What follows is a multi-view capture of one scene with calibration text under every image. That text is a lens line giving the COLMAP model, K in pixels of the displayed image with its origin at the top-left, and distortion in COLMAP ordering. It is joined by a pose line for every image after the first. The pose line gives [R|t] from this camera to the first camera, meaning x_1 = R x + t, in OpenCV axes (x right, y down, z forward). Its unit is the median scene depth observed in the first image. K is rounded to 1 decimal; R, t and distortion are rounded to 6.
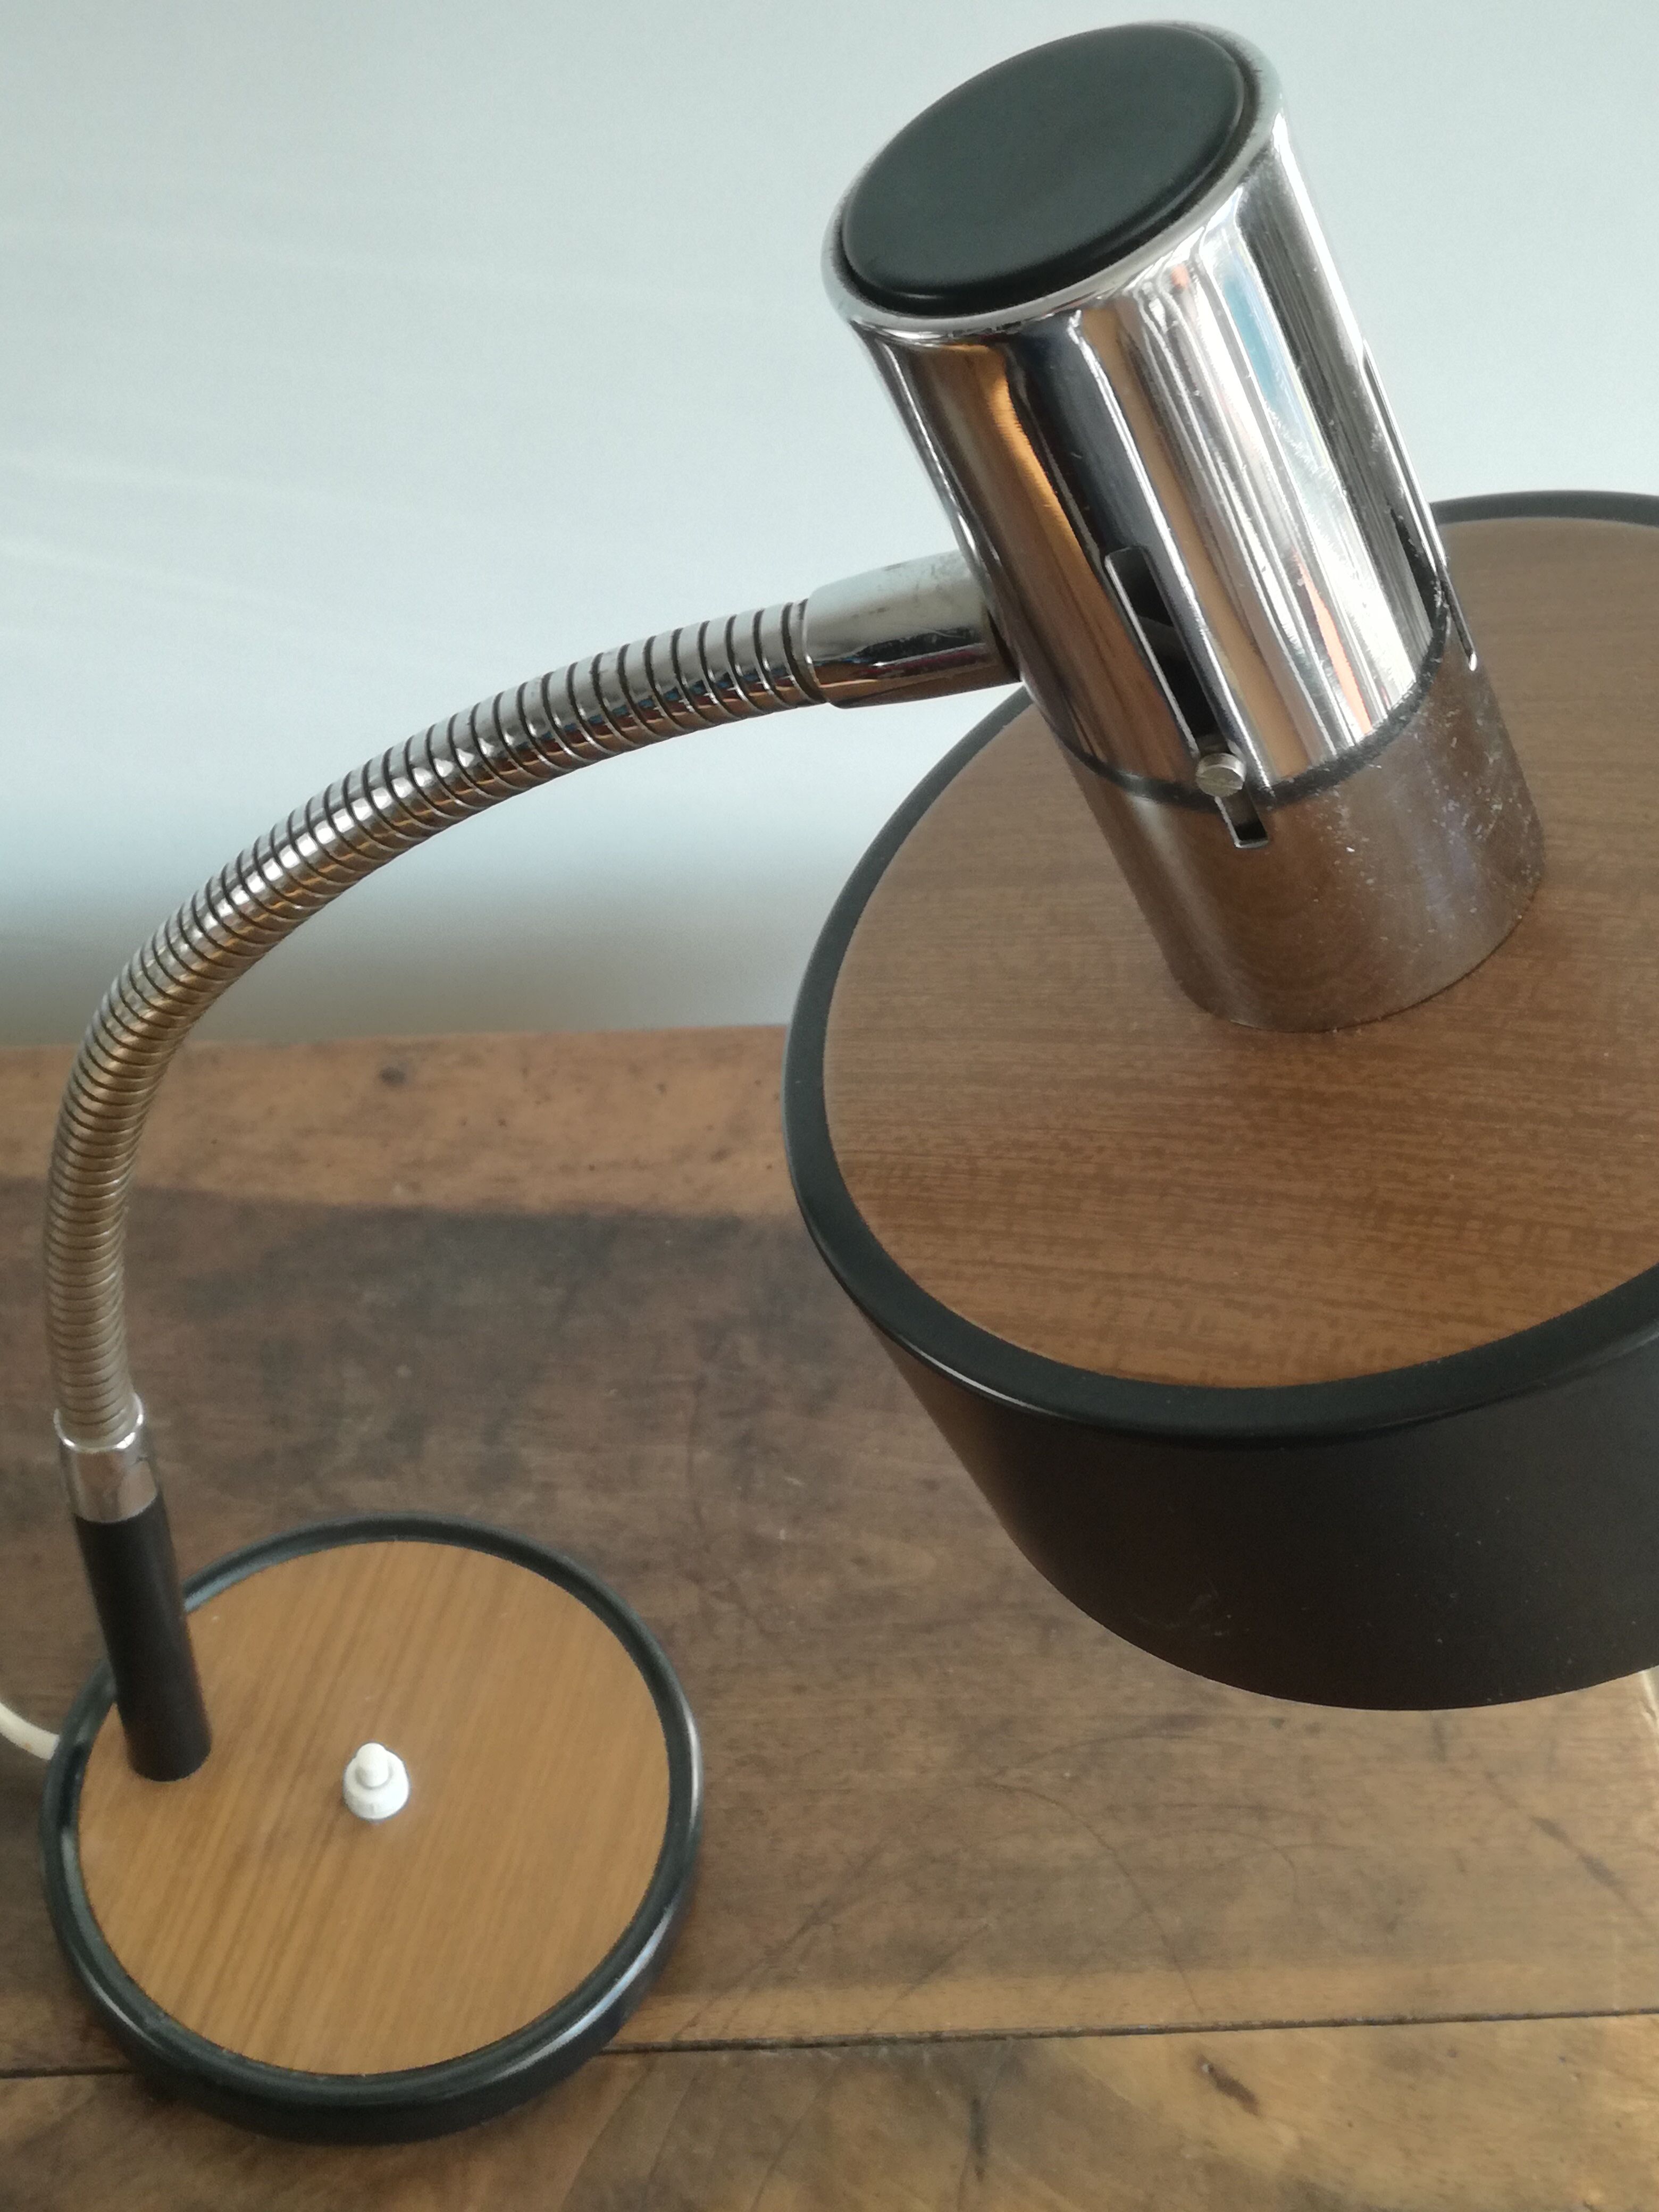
lens RADIAL K [[3043.6, 0, 832.9], [0, 3043.6, 1053.7], [0, 0, 1]] dist [0.135479, -0.349642]
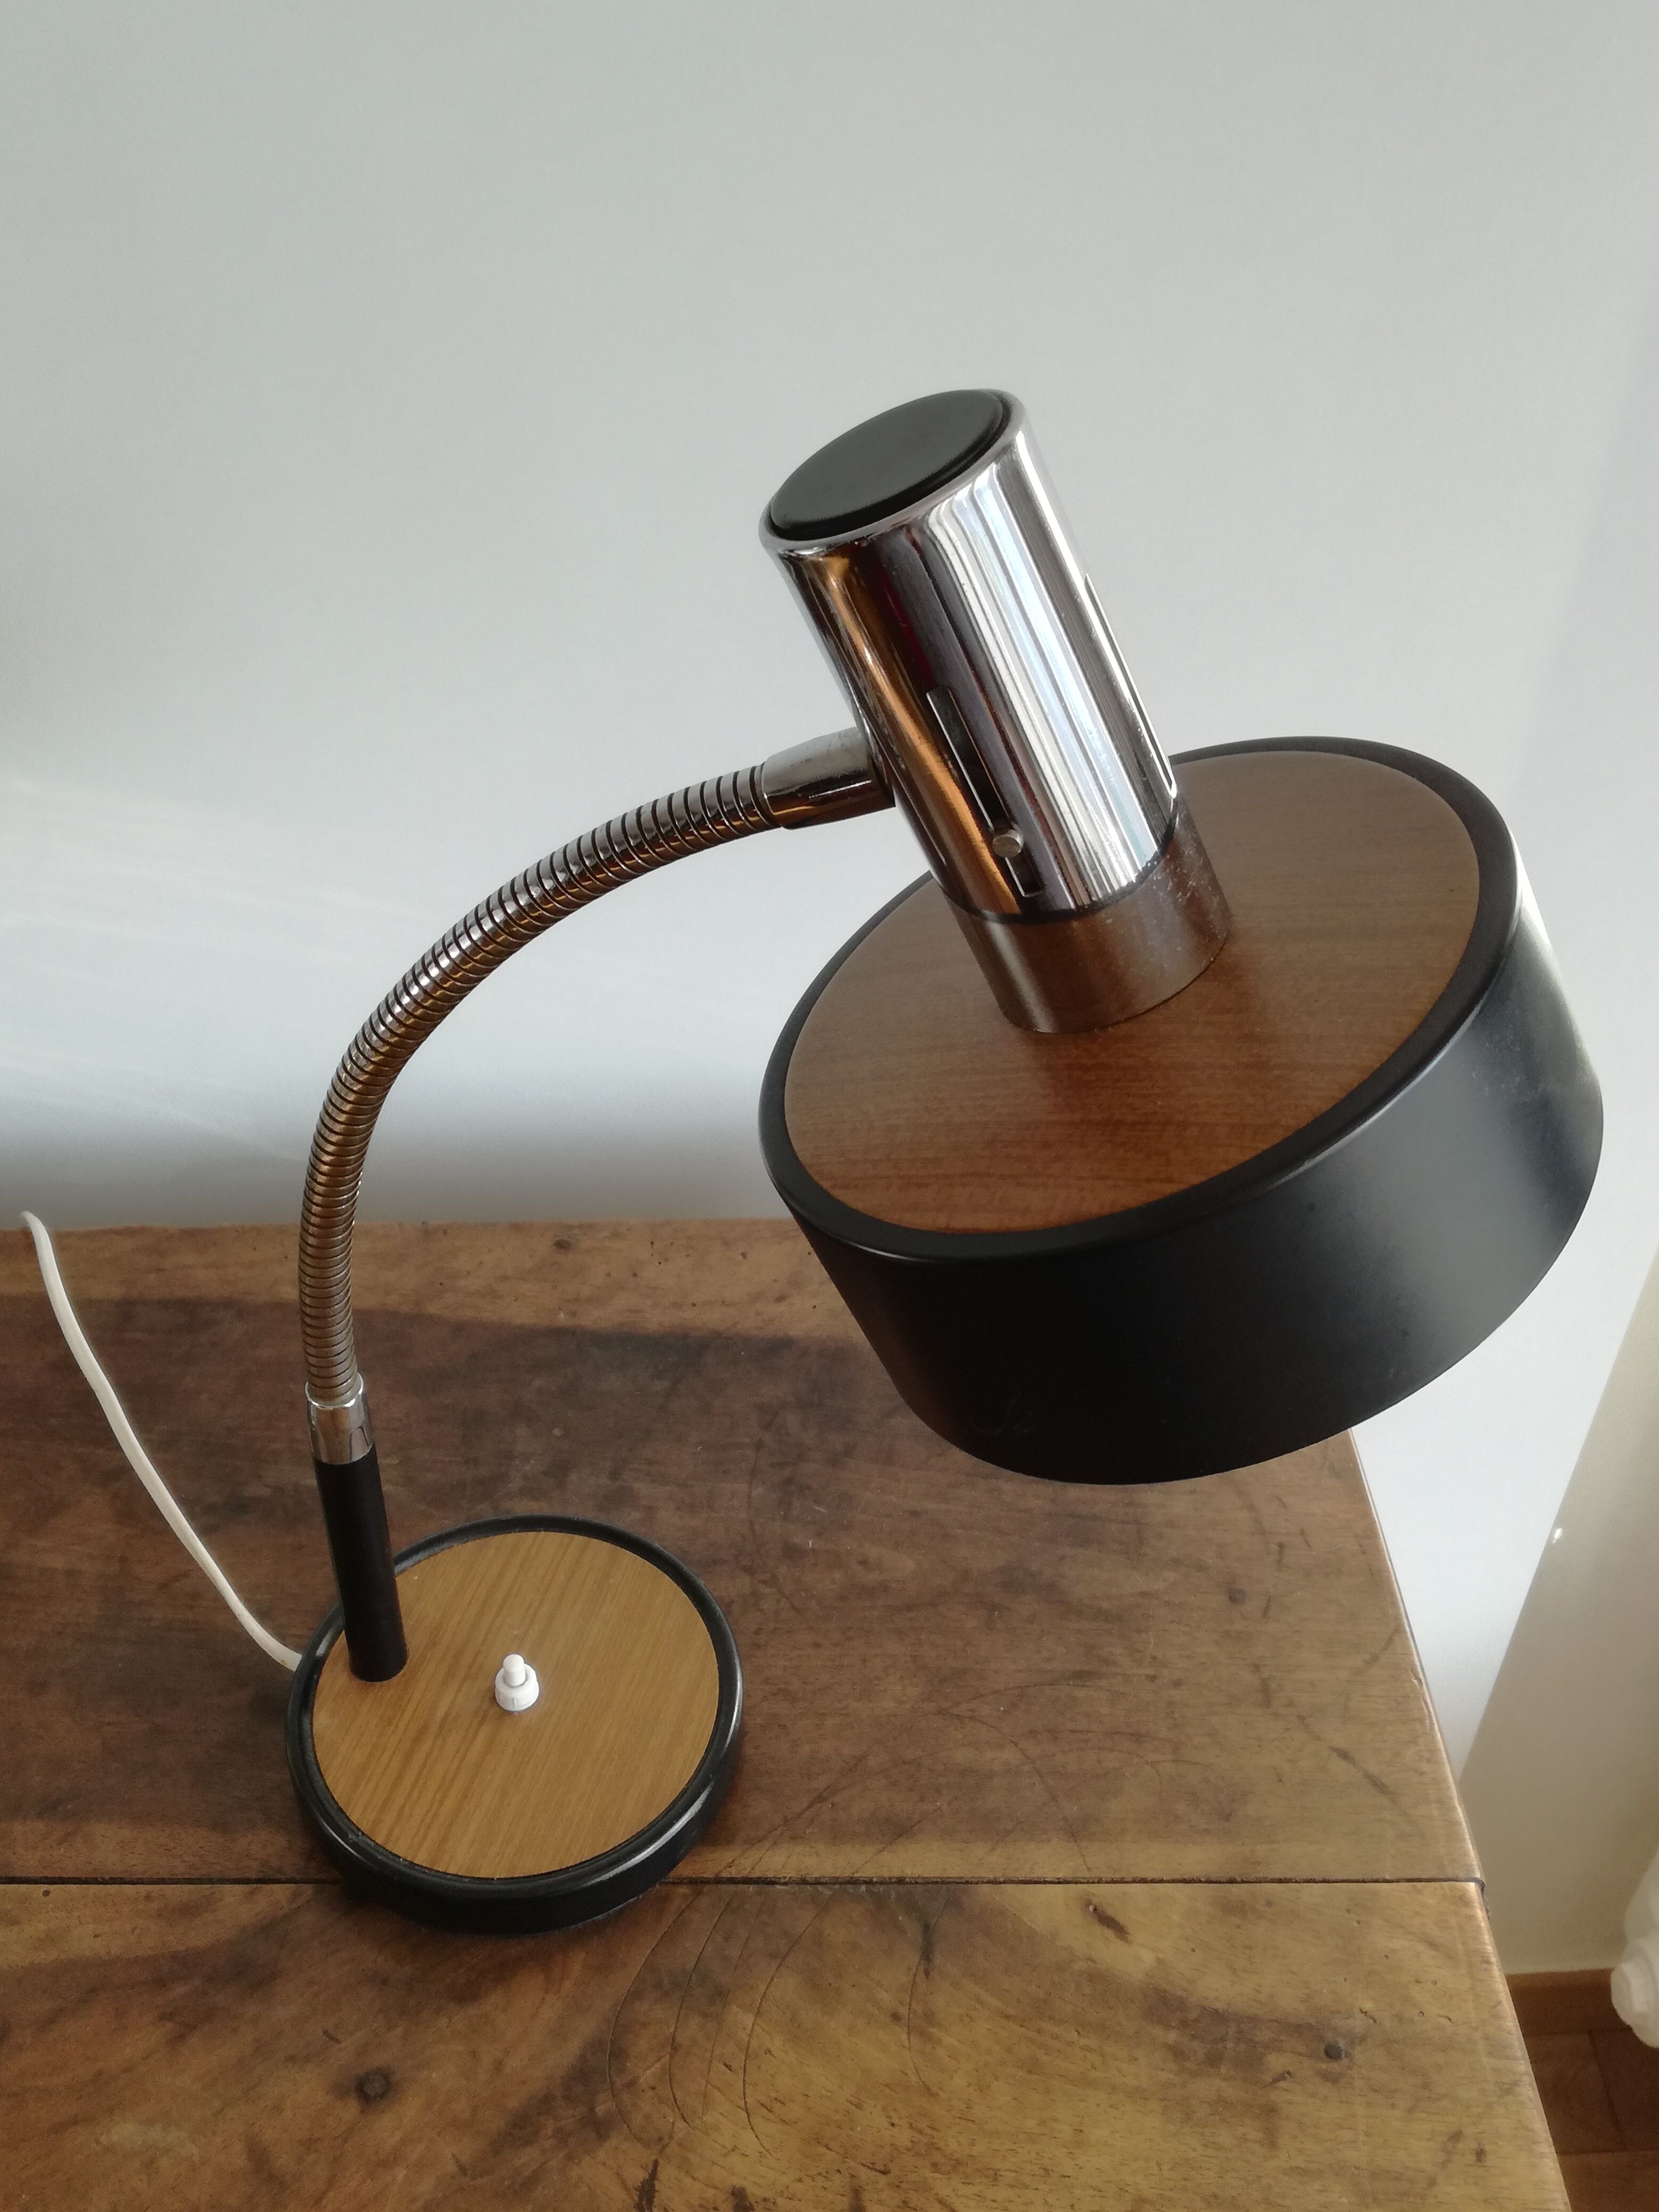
lens RADIAL K [[2181.7, 0, 822.8], [0, 2181.7, 1052.2], [0, 0, 1]] dist [0.134171, -0.329024]
pose [[0.998354, 0.010563, -0.056378, 0.050720], [-0.019804, 0.985934, -0.165959, 0.112154], [0.053832, 0.166802, 0.984520, -0.066759]]
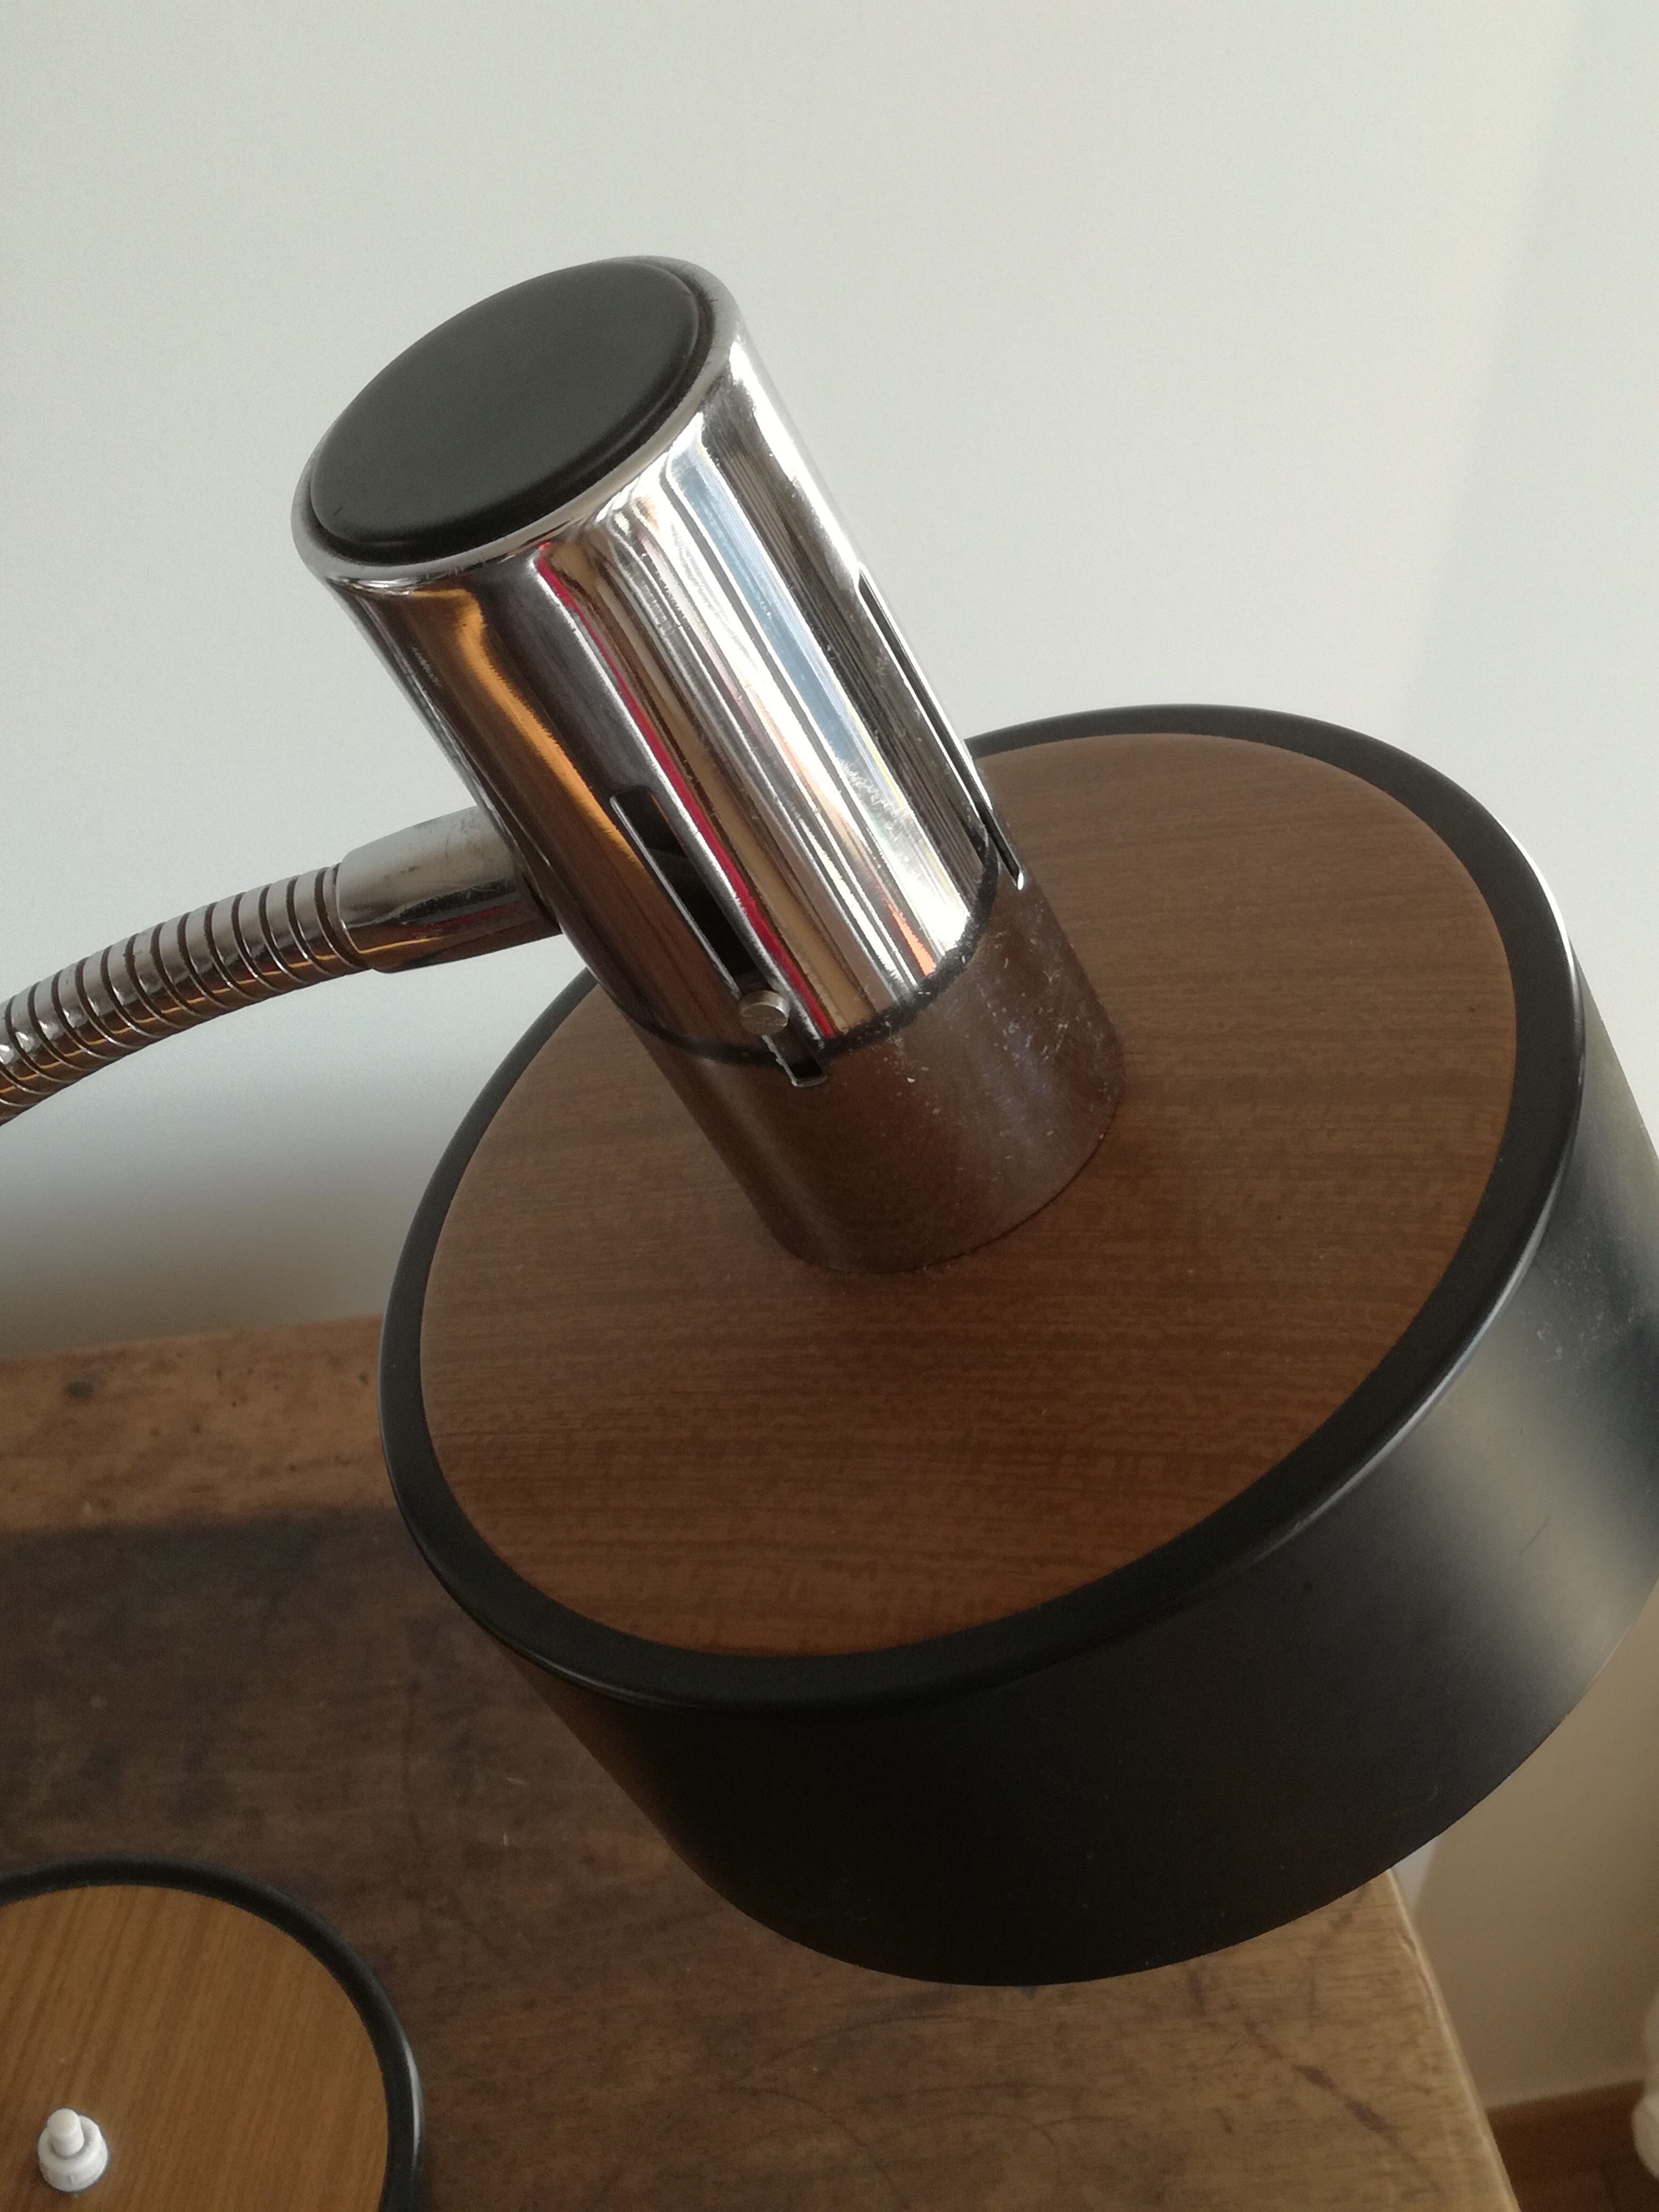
lens RADIAL K [[3043.6, 0, 832.9], [0, 3043.6, 1053.7], [0, 0, 1]] dist [0.135479, -0.349642]
pose [[0.995036, -0.074072, 0.066451, 0.044267], [0.079500, 0.993361, -0.083149, 0.001720], [-0.059851, 0.088019, 0.994319, 0.022447]]
